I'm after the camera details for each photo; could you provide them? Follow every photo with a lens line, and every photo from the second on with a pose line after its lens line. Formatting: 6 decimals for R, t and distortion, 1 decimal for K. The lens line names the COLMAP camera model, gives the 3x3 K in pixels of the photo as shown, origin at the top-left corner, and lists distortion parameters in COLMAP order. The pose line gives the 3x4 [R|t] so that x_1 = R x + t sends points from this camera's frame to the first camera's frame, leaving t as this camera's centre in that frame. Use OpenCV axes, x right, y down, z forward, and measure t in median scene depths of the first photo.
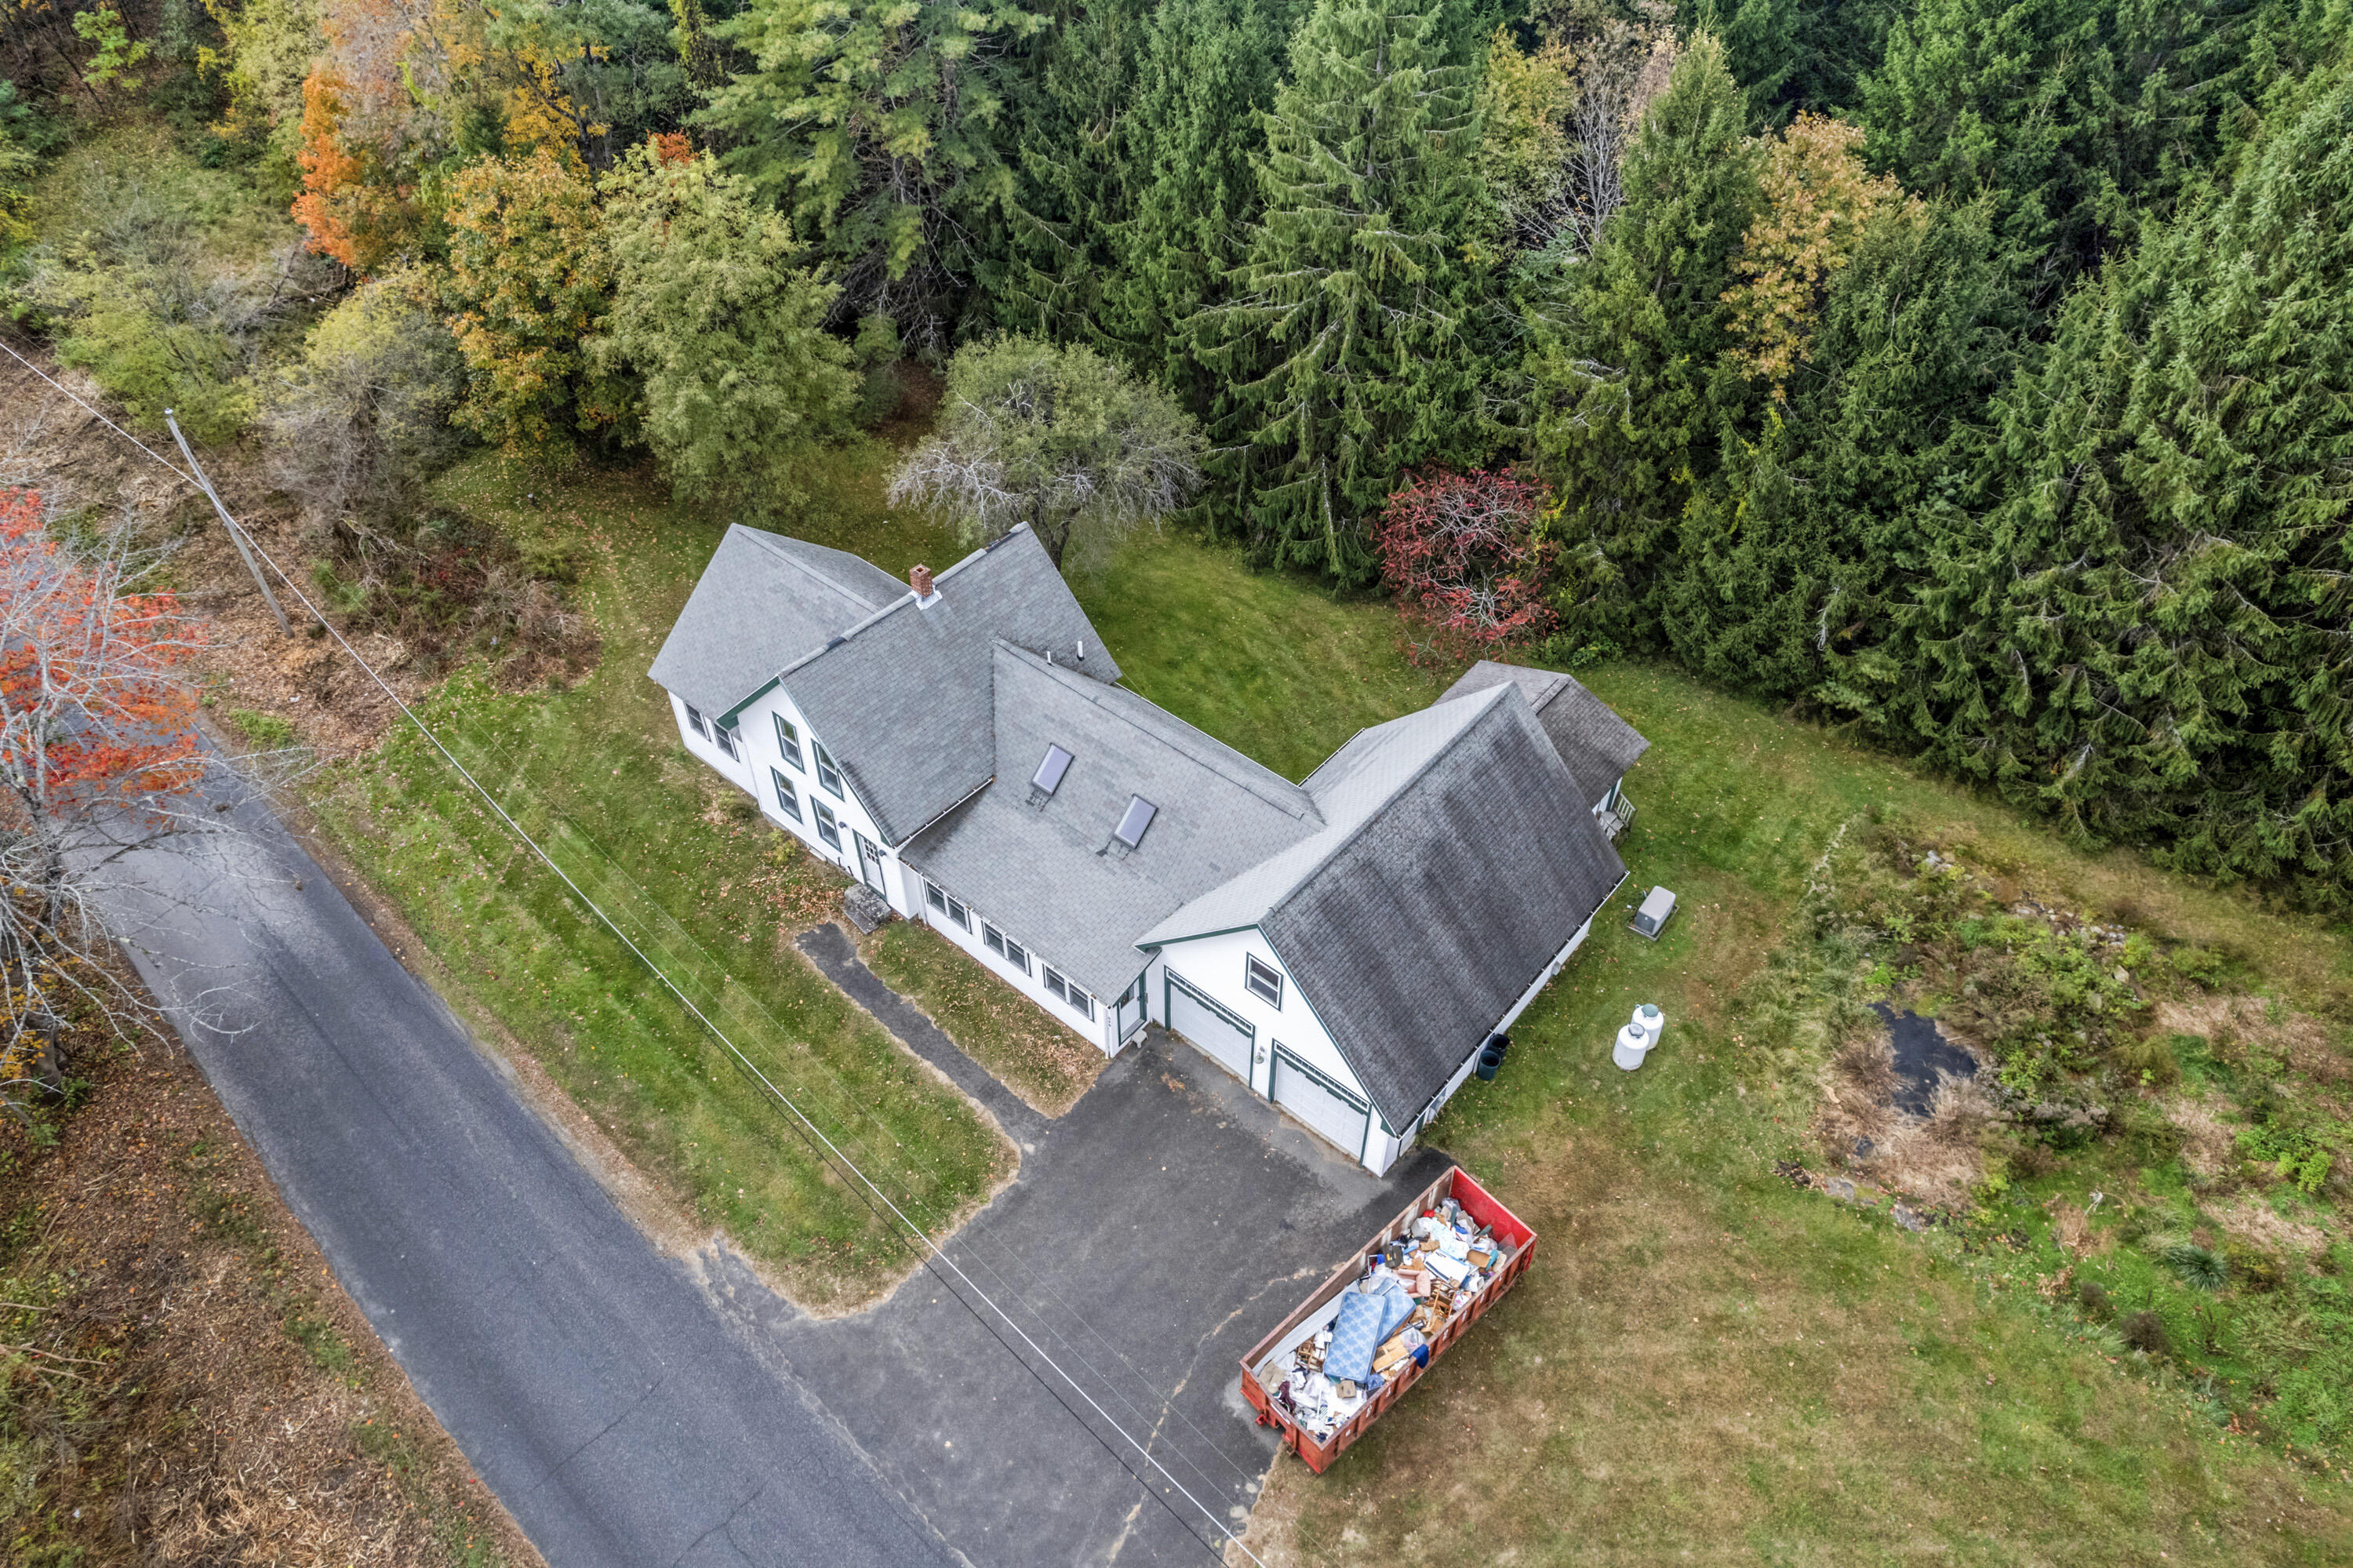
lens RADIAL K [[1504.1, 0, 1183.8], [0, 1504.1, 790.9], [0, 0, 1]] dist [-0.077109, 0.067723]
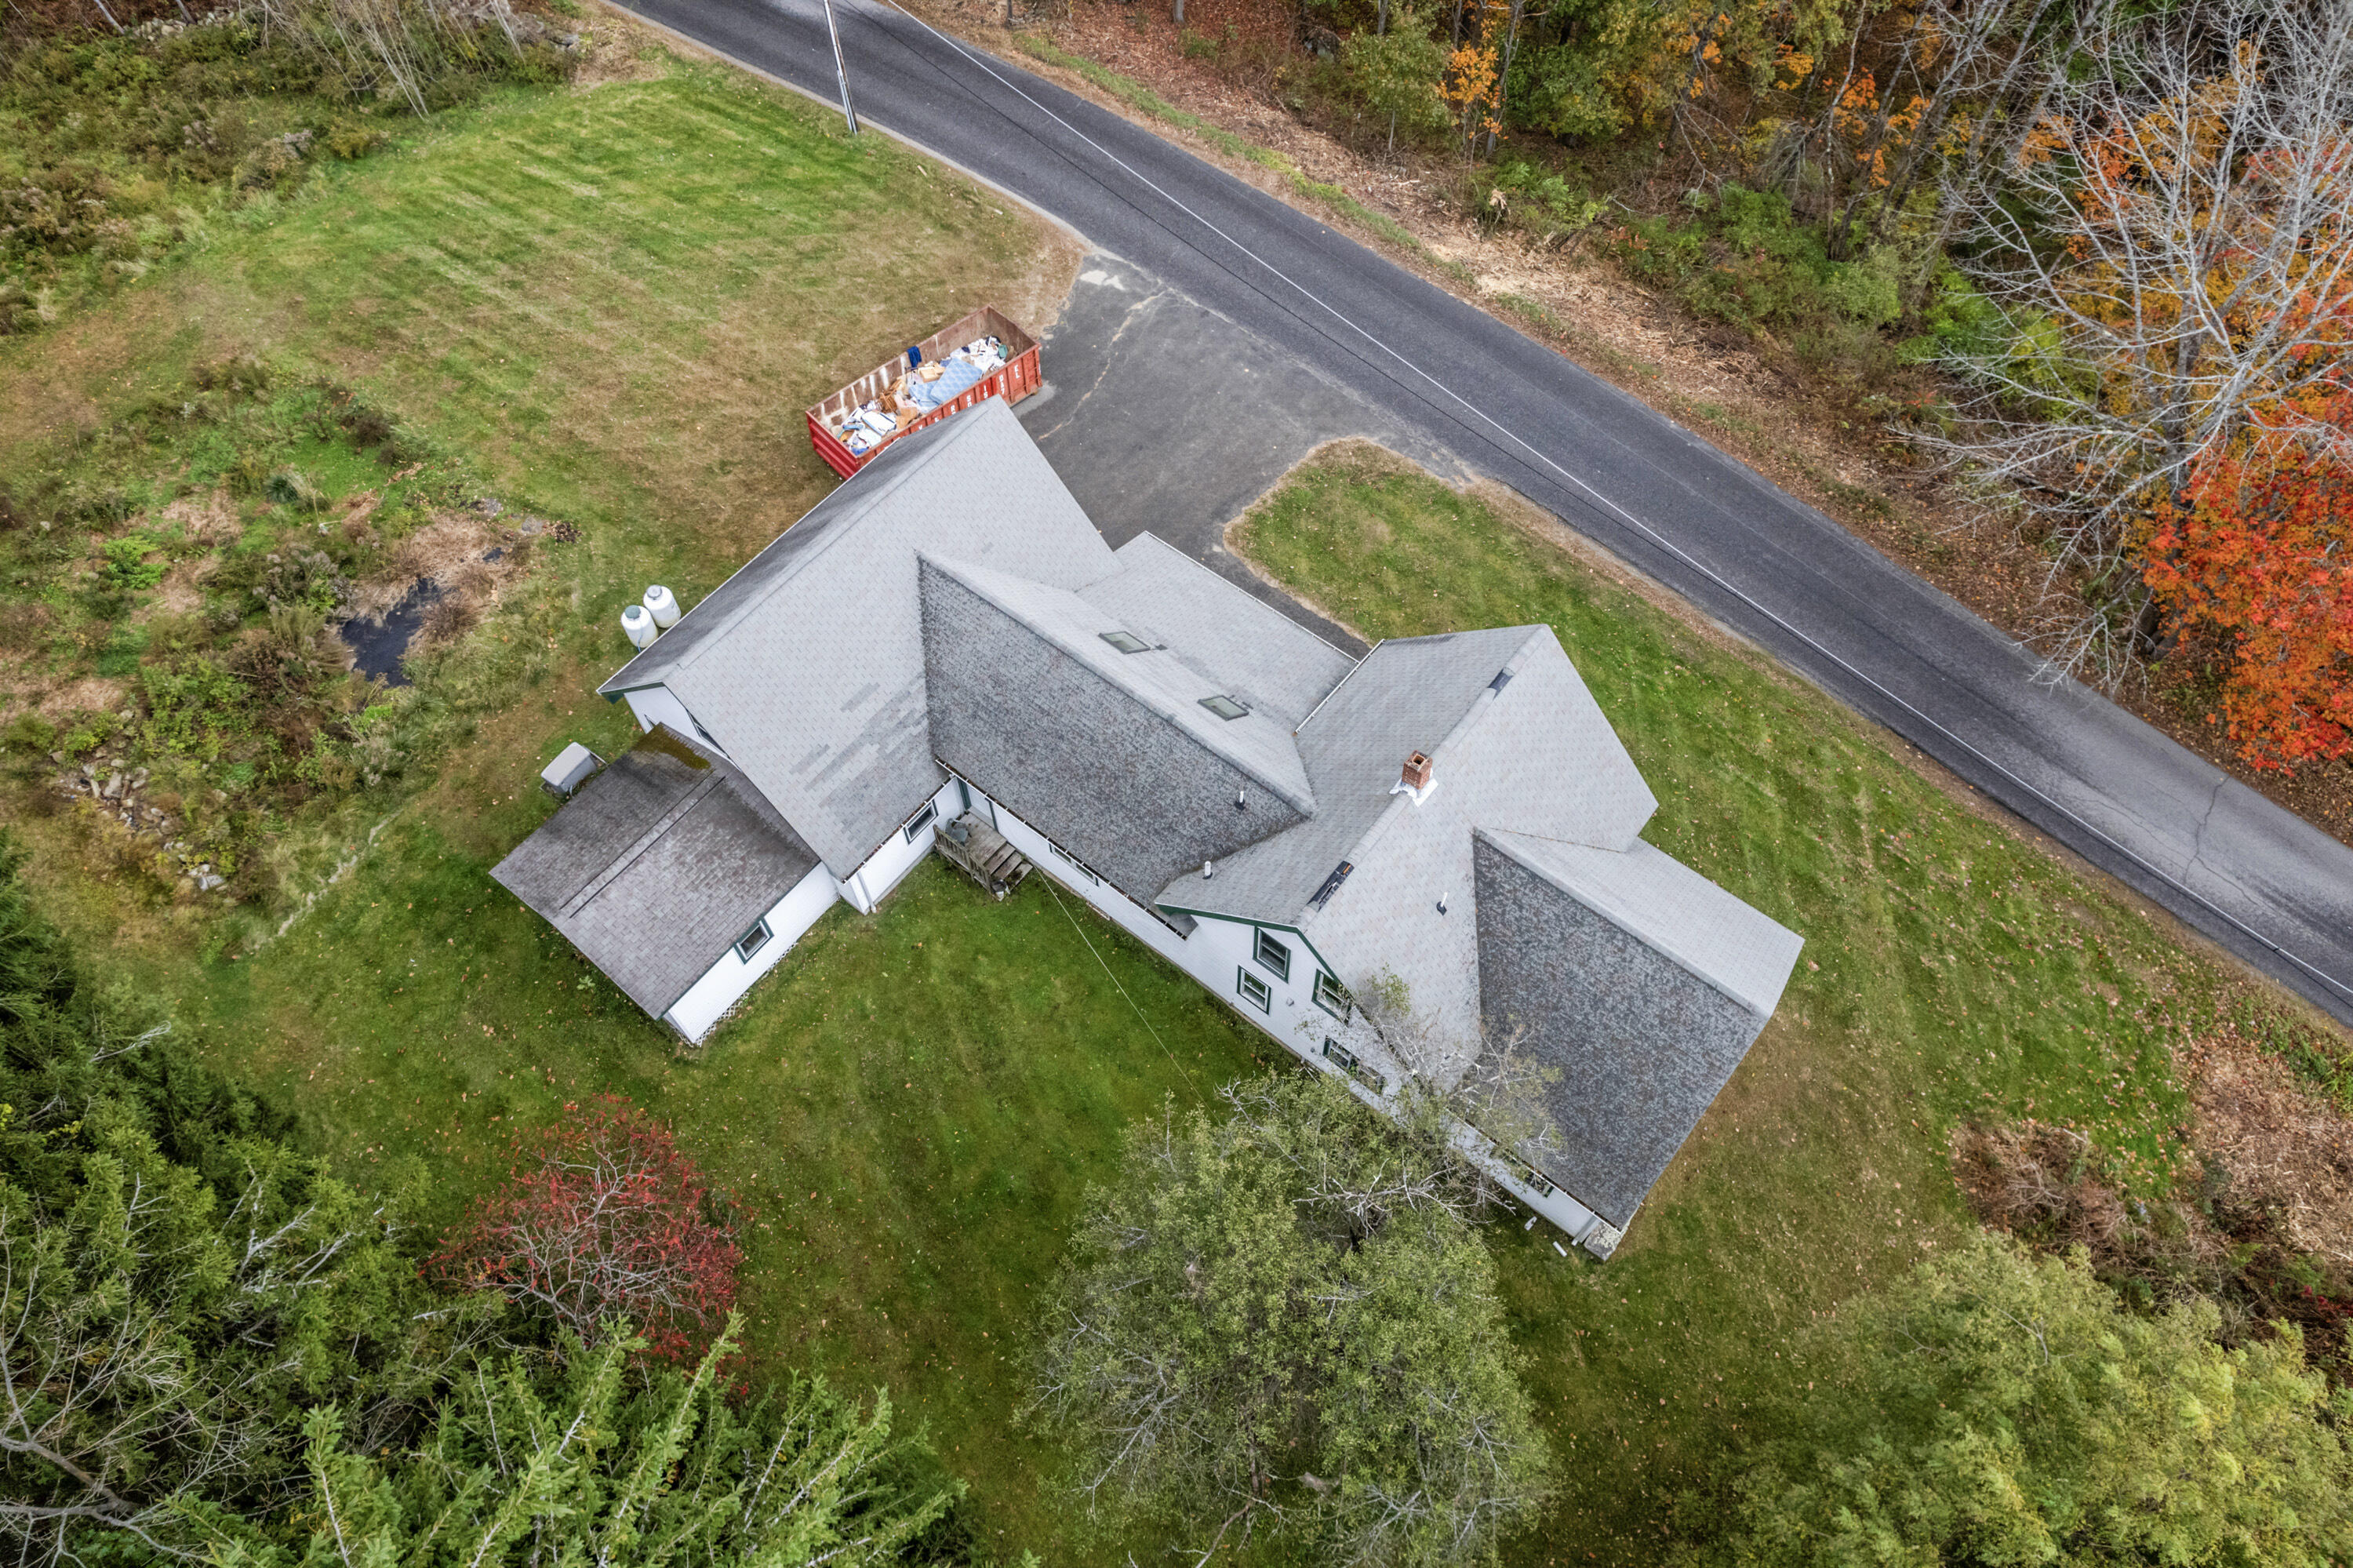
lens RADIAL K [[1504.1, 0, 1183.8], [0, 1504.1, 790.9], [0, 0, 1]] dist [-0.077109, 0.067723]
pose [[-0.999427, 0.028250, -0.018663, -0.051377], [-0.024970, -0.242727, 0.969773, -0.939631], [0.022867, 0.969683, 0.243293, 0.912108]]
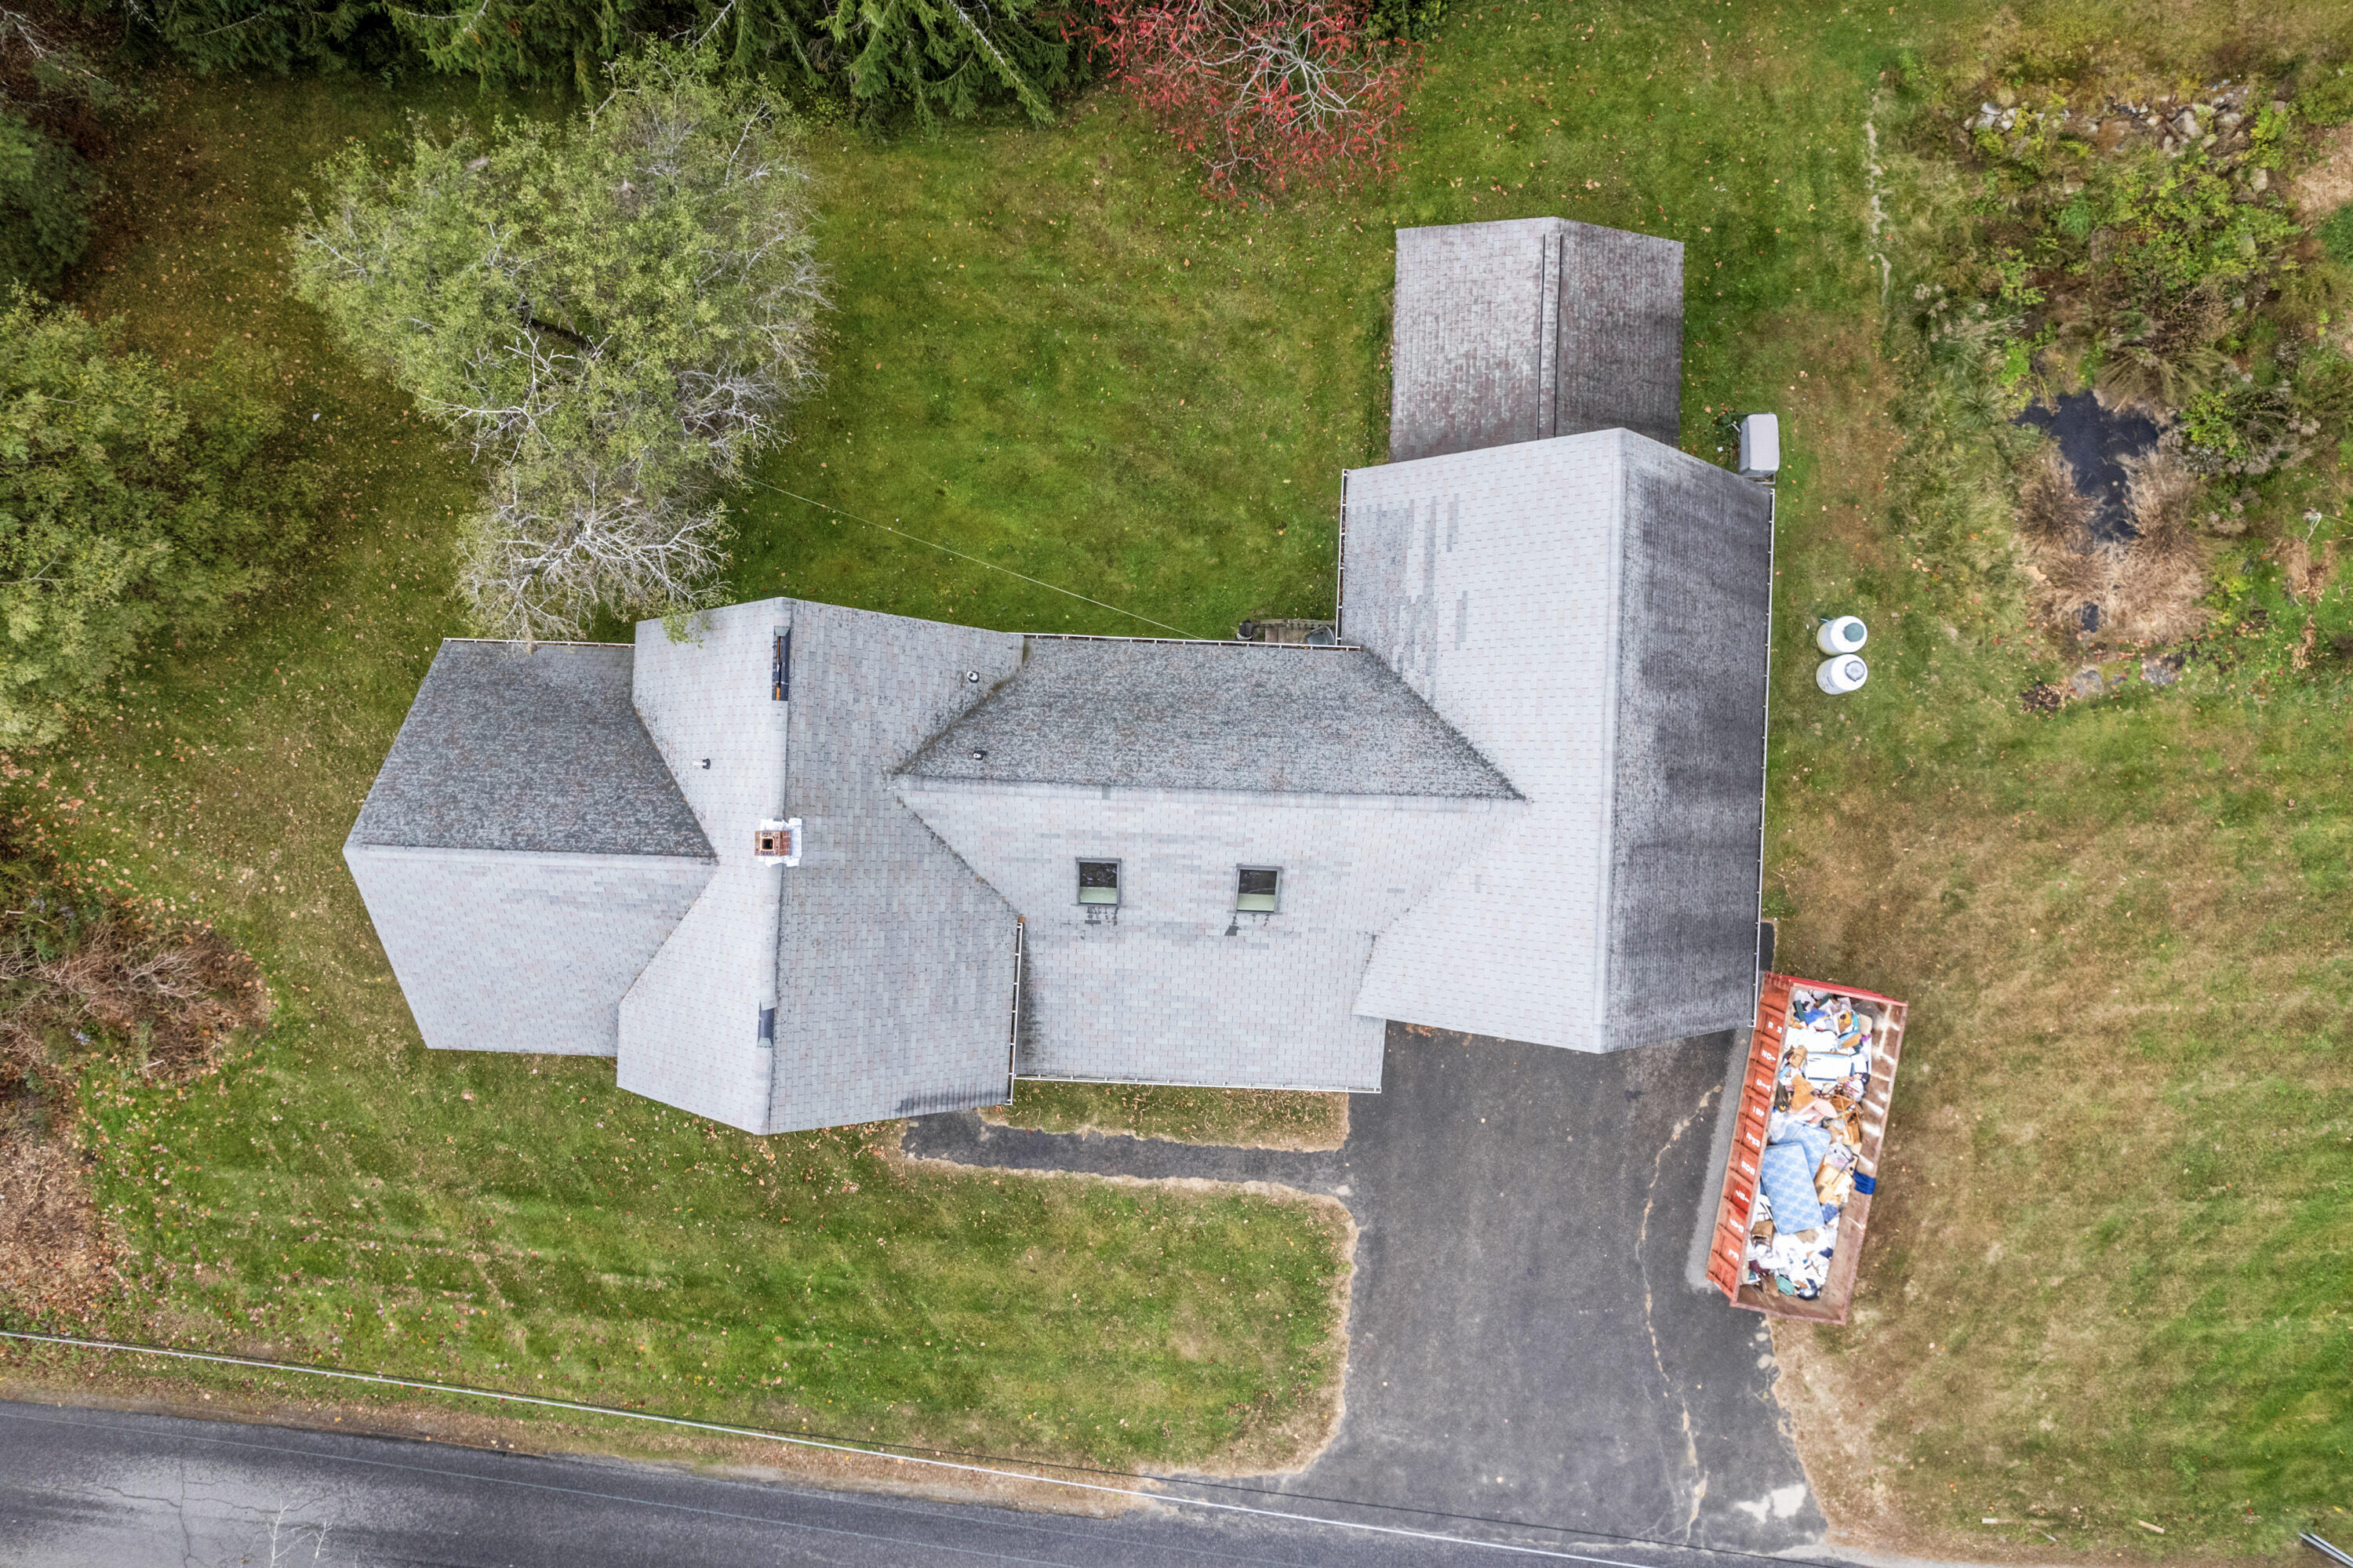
lens RADIAL K [[1504.1, 0, 1183.8], [0, 1504.1, 790.9], [0, 0, 1]] dist [-0.077109, 0.067723]
pose [[0.786660, -0.617383, 0.002195, -0.034093], [0.435603, 0.557552, 0.706673, -0.563700], [-0.437511, -0.554955, 0.707537, 0.556684]]
